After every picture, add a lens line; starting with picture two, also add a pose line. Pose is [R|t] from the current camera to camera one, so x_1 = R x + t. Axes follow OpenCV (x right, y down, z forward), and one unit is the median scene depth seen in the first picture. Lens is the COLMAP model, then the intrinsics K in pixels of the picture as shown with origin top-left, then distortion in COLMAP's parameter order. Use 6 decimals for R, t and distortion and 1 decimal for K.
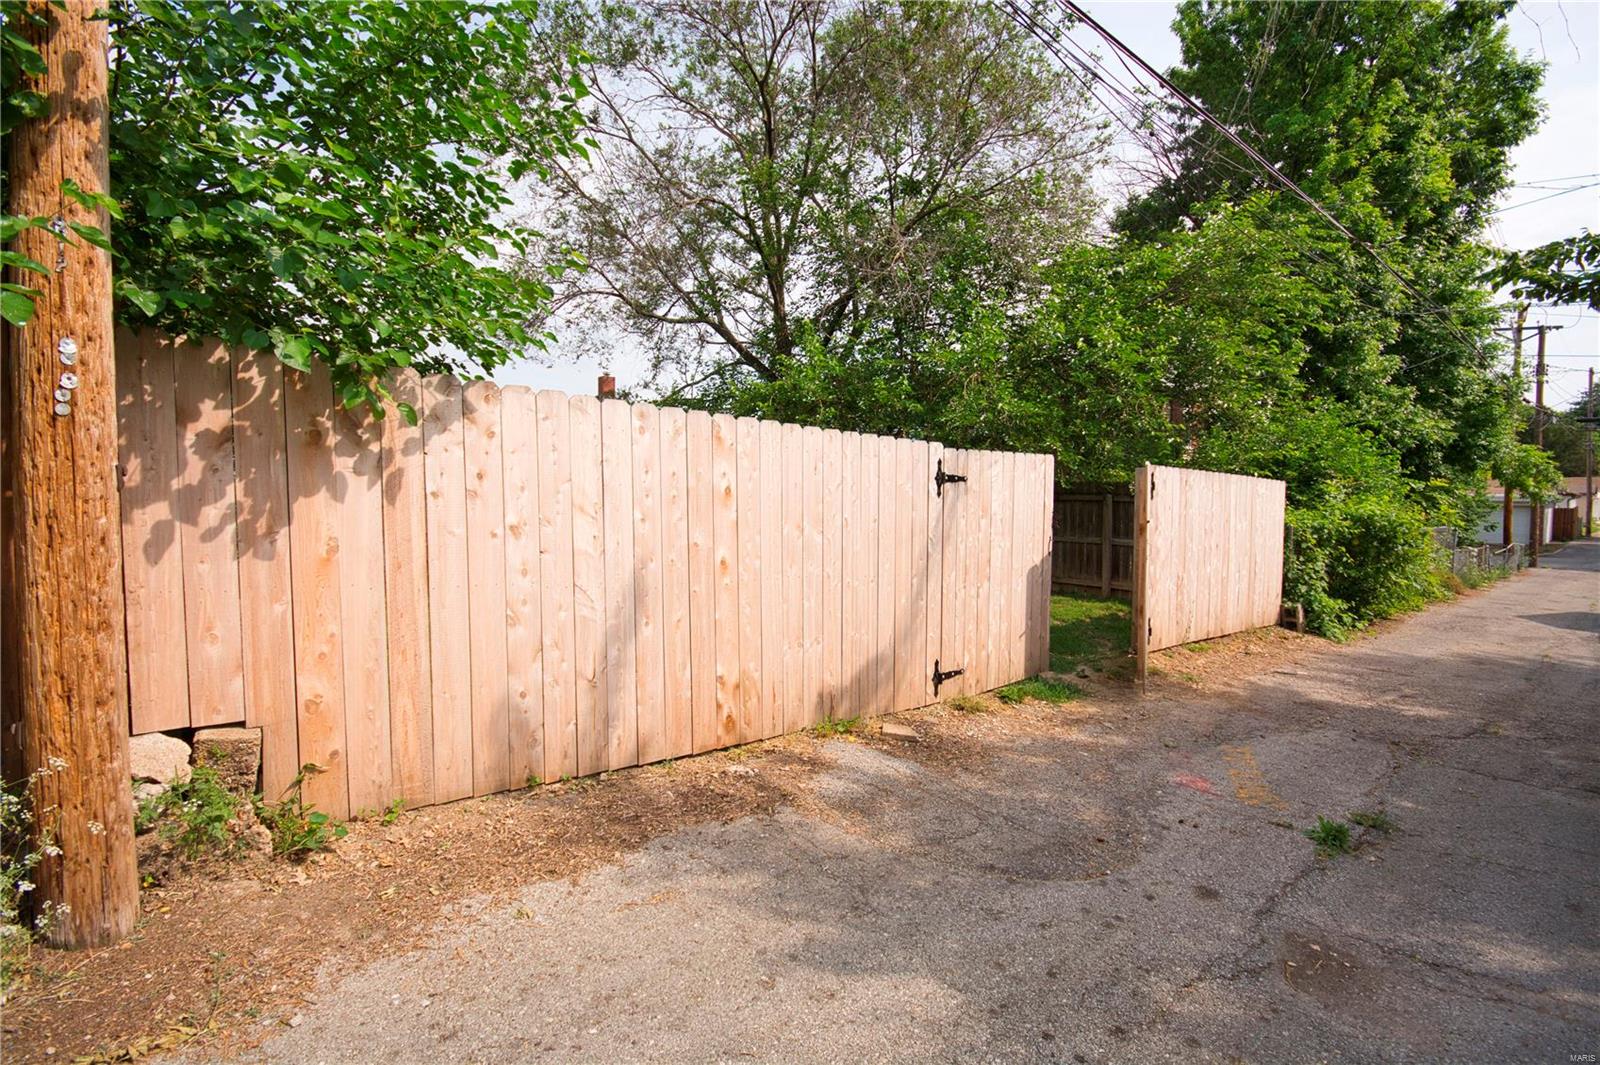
lens RADIAL K [[695.2, 0, 800.0], [0, 695.2, 532.5], [0, 0, 1]] dist [-0.000318, -0.000334]
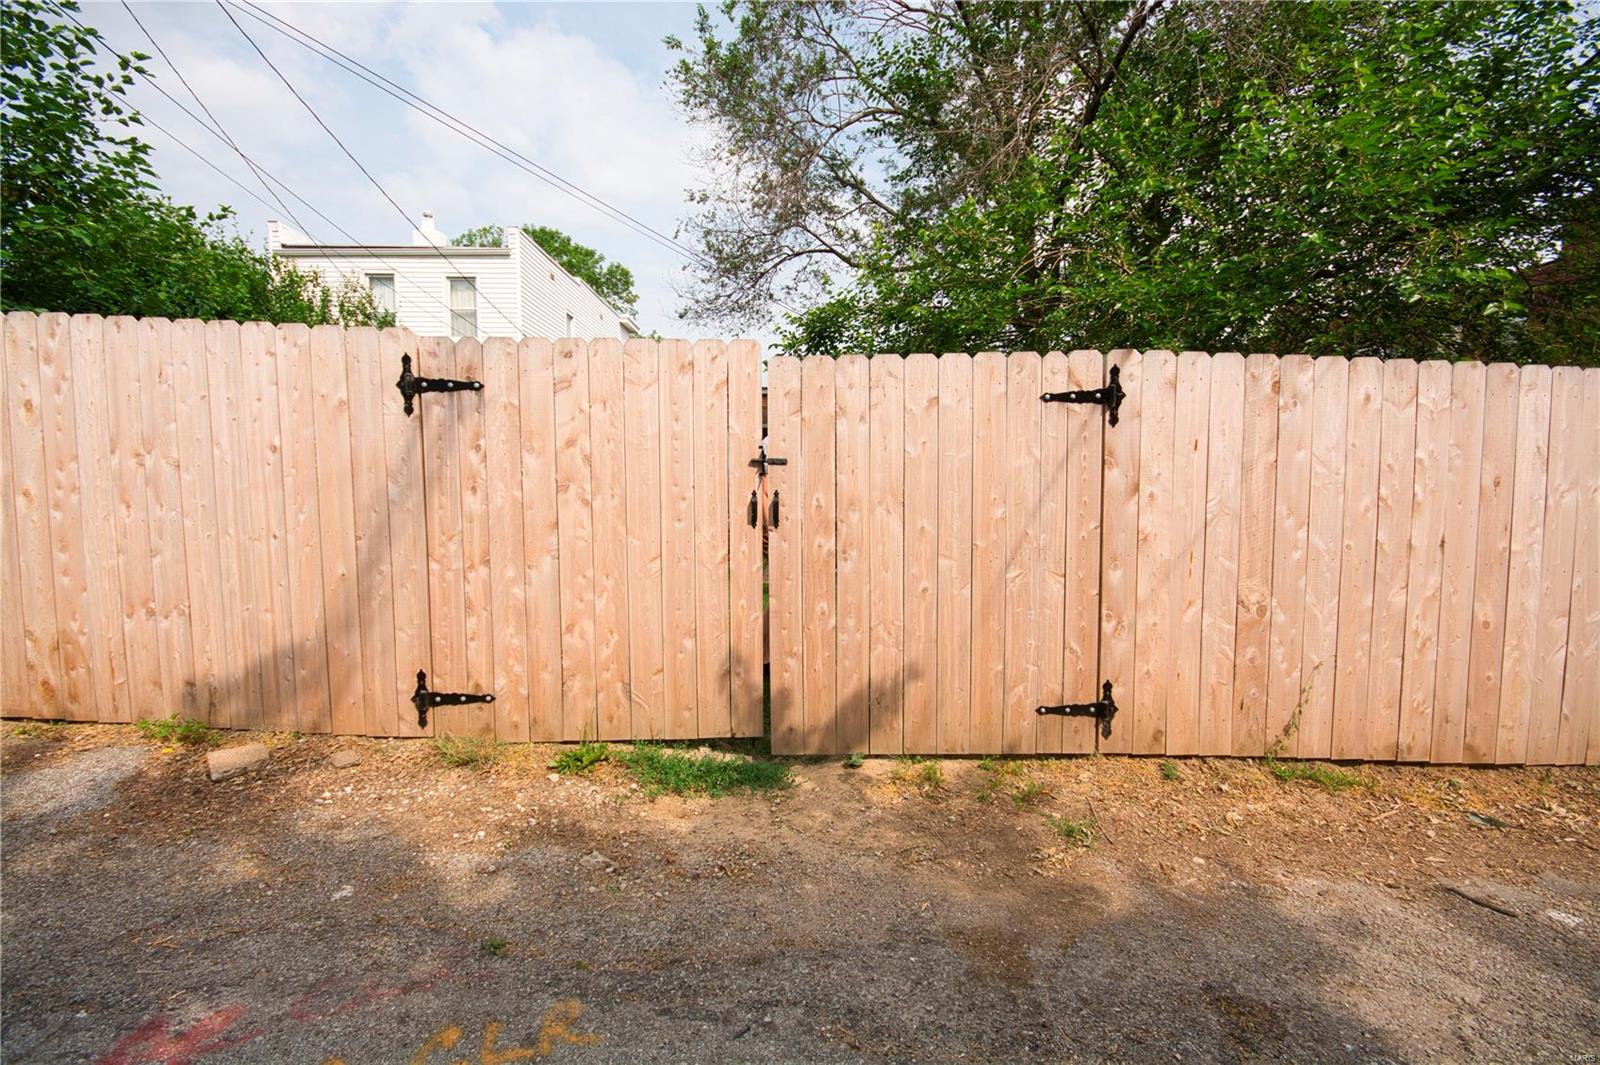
lens RADIAL K [[695.2, 0, 800.0], [0, 695.2, 532.5], [0, 0, 1]] dist [-0.000318, -0.000334]
pose [[0.794821, 0.048678, -0.604889, 0.872266], [-0.042245, 0.998798, 0.024867, 0.025027], [0.605372, 0.005789, 0.795921, 0.709716]]
